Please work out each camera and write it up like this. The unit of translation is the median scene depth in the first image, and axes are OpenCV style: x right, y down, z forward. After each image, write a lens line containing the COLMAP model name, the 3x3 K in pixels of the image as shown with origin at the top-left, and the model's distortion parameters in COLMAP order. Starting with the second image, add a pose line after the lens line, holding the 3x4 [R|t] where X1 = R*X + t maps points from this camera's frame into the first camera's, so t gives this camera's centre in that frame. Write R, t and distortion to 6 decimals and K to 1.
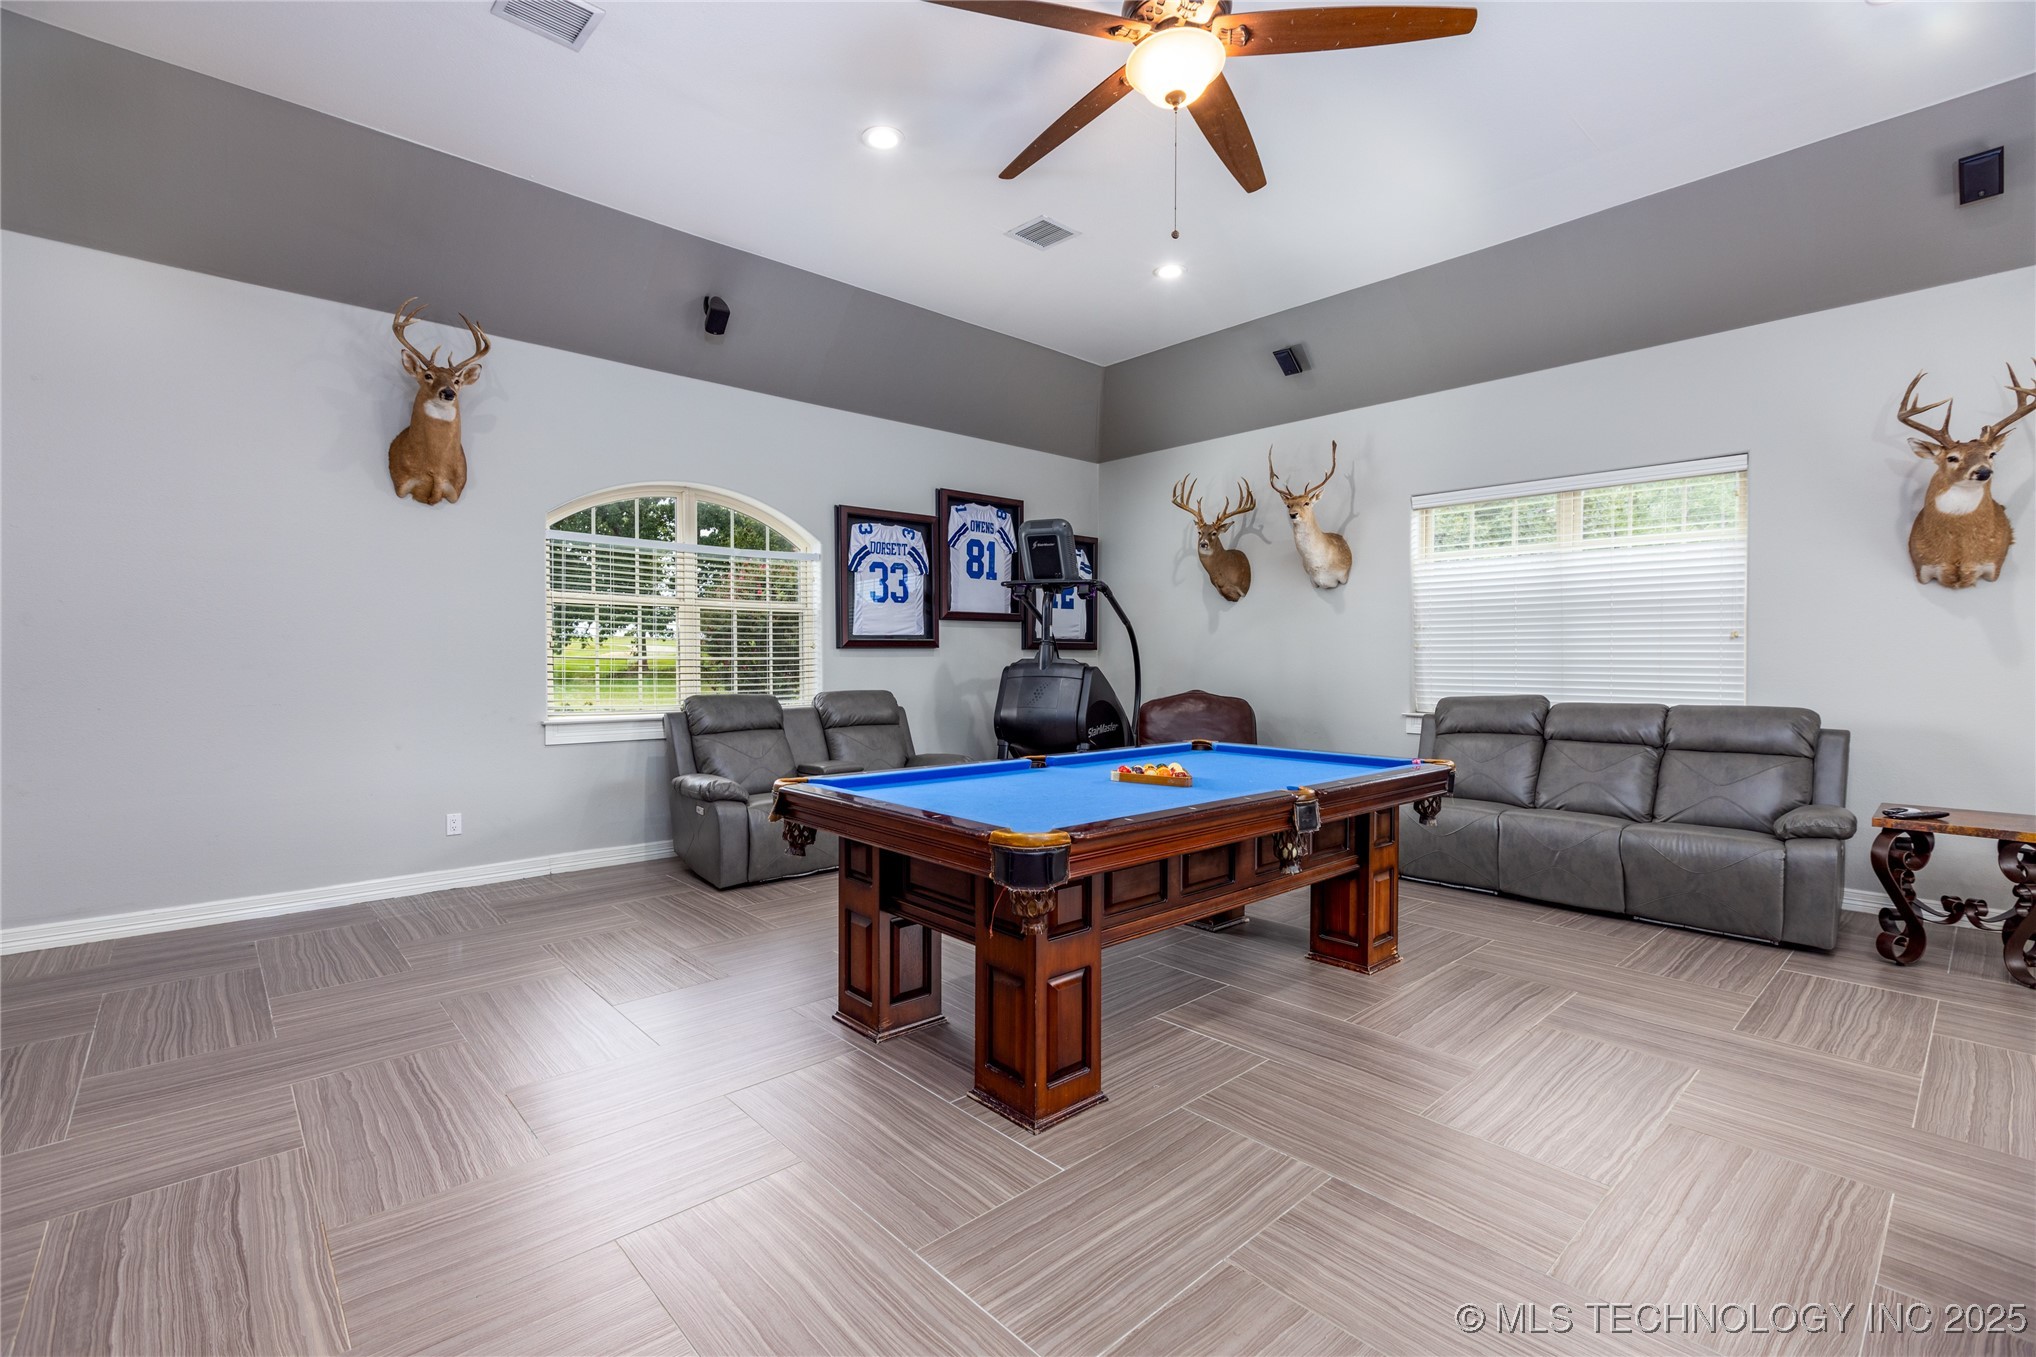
lens RADIAL K [[897.2, 0, 1022.6], [0, 897.2, 680.8], [0, 0, 1]] dist [-0.008776, 0.000651]
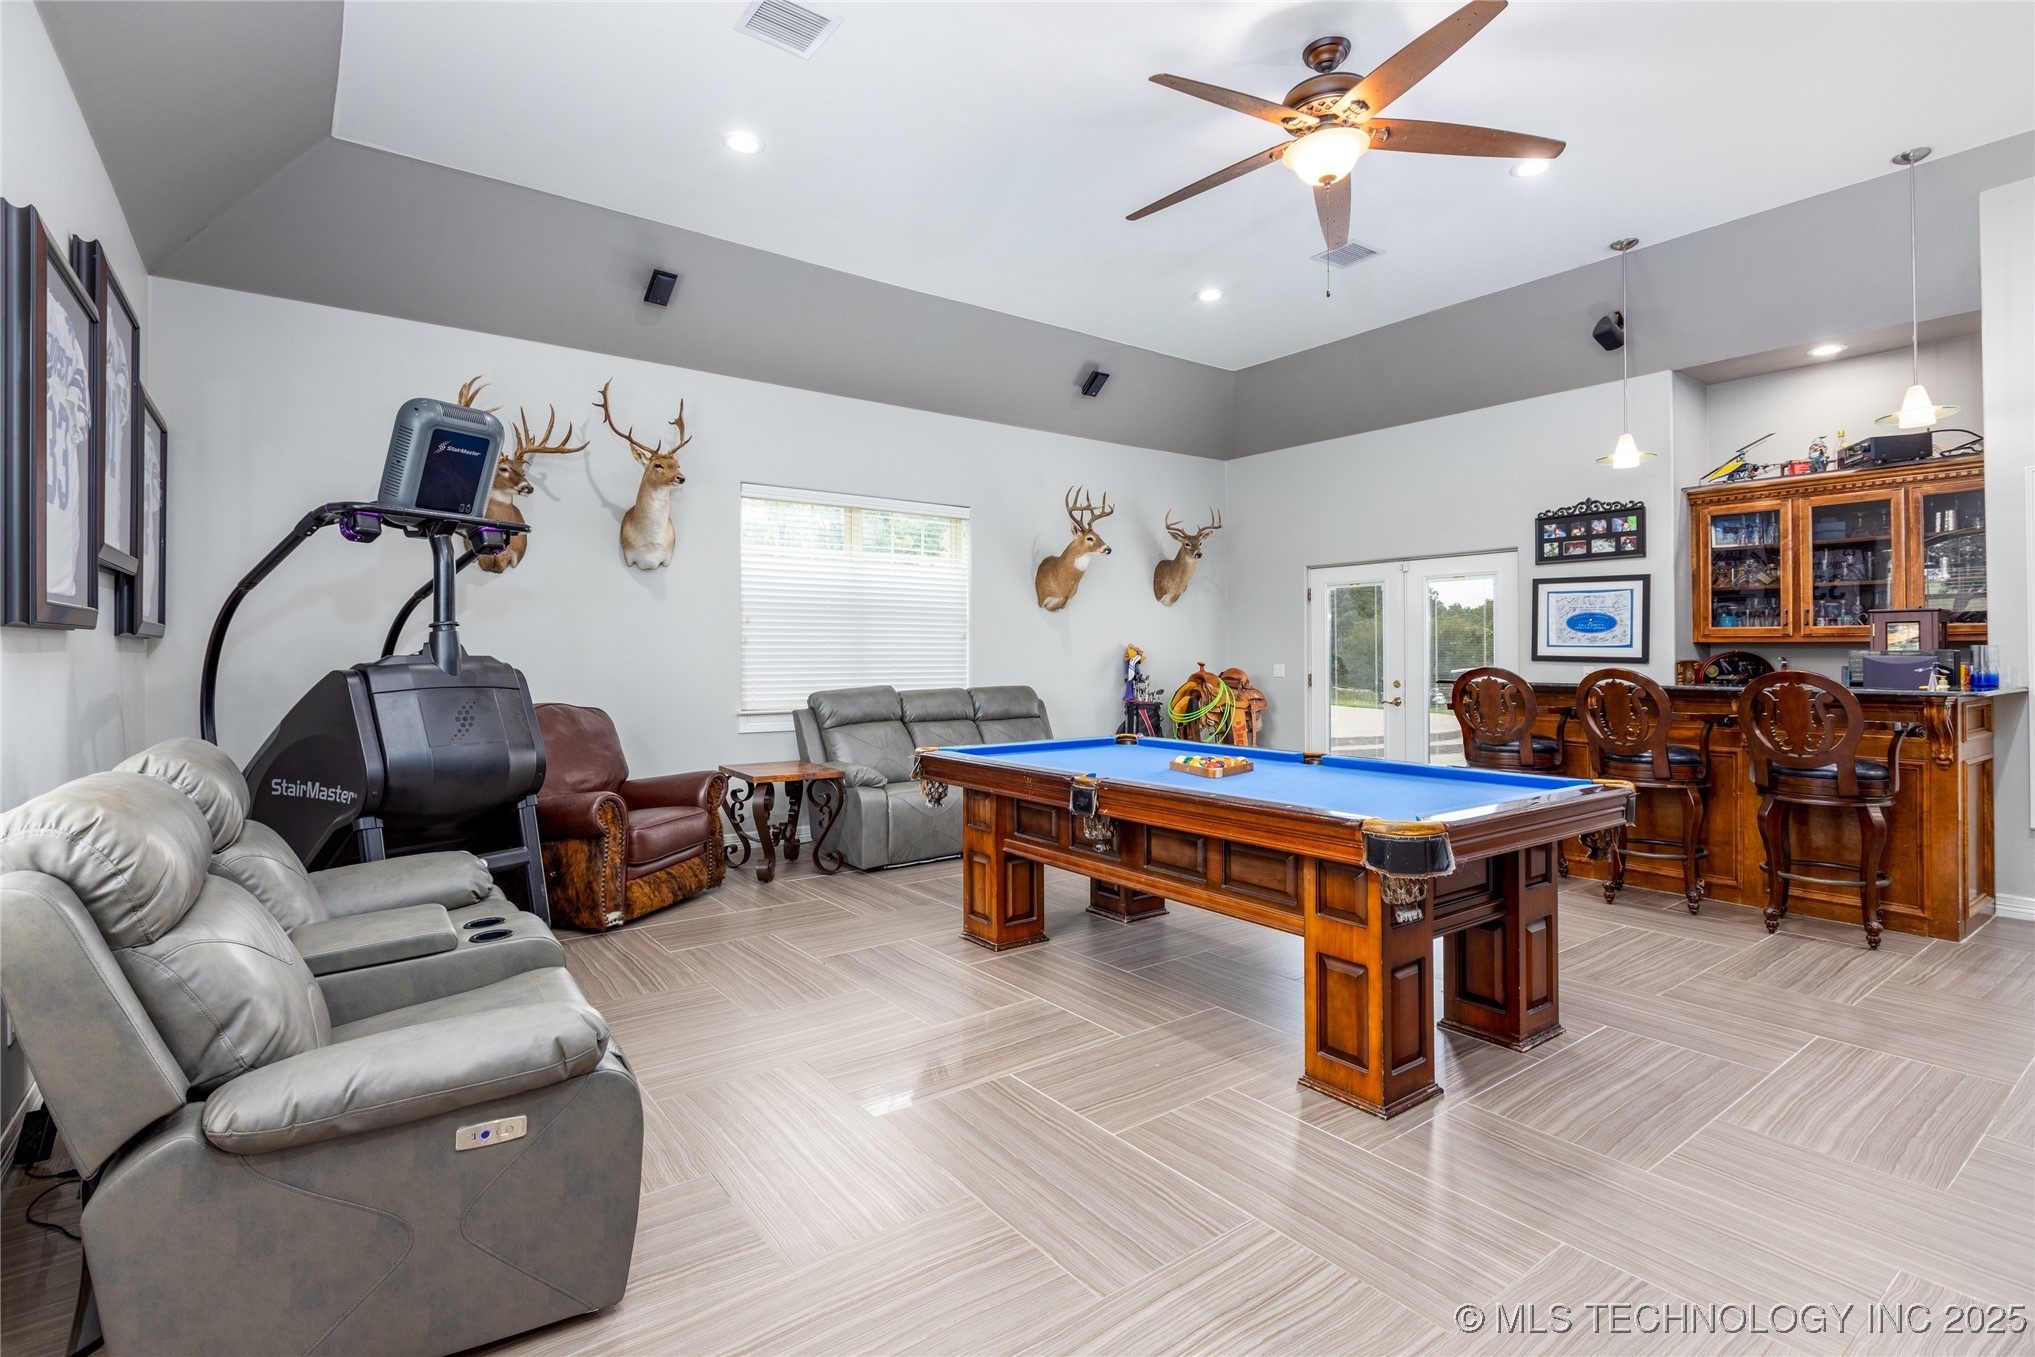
lens RADIAL K [[952.9, 0, 1024.3], [0, 952.9, 657.2], [0, 0, 1]] dist [0.012317, -0.000007]
pose [[0.103113, -0.006676, 0.994647, -0.658739], [0.024909, 0.999681, 0.004127, -0.022828], [-0.994358, 0.024350, 0.103246, 0.749550]]
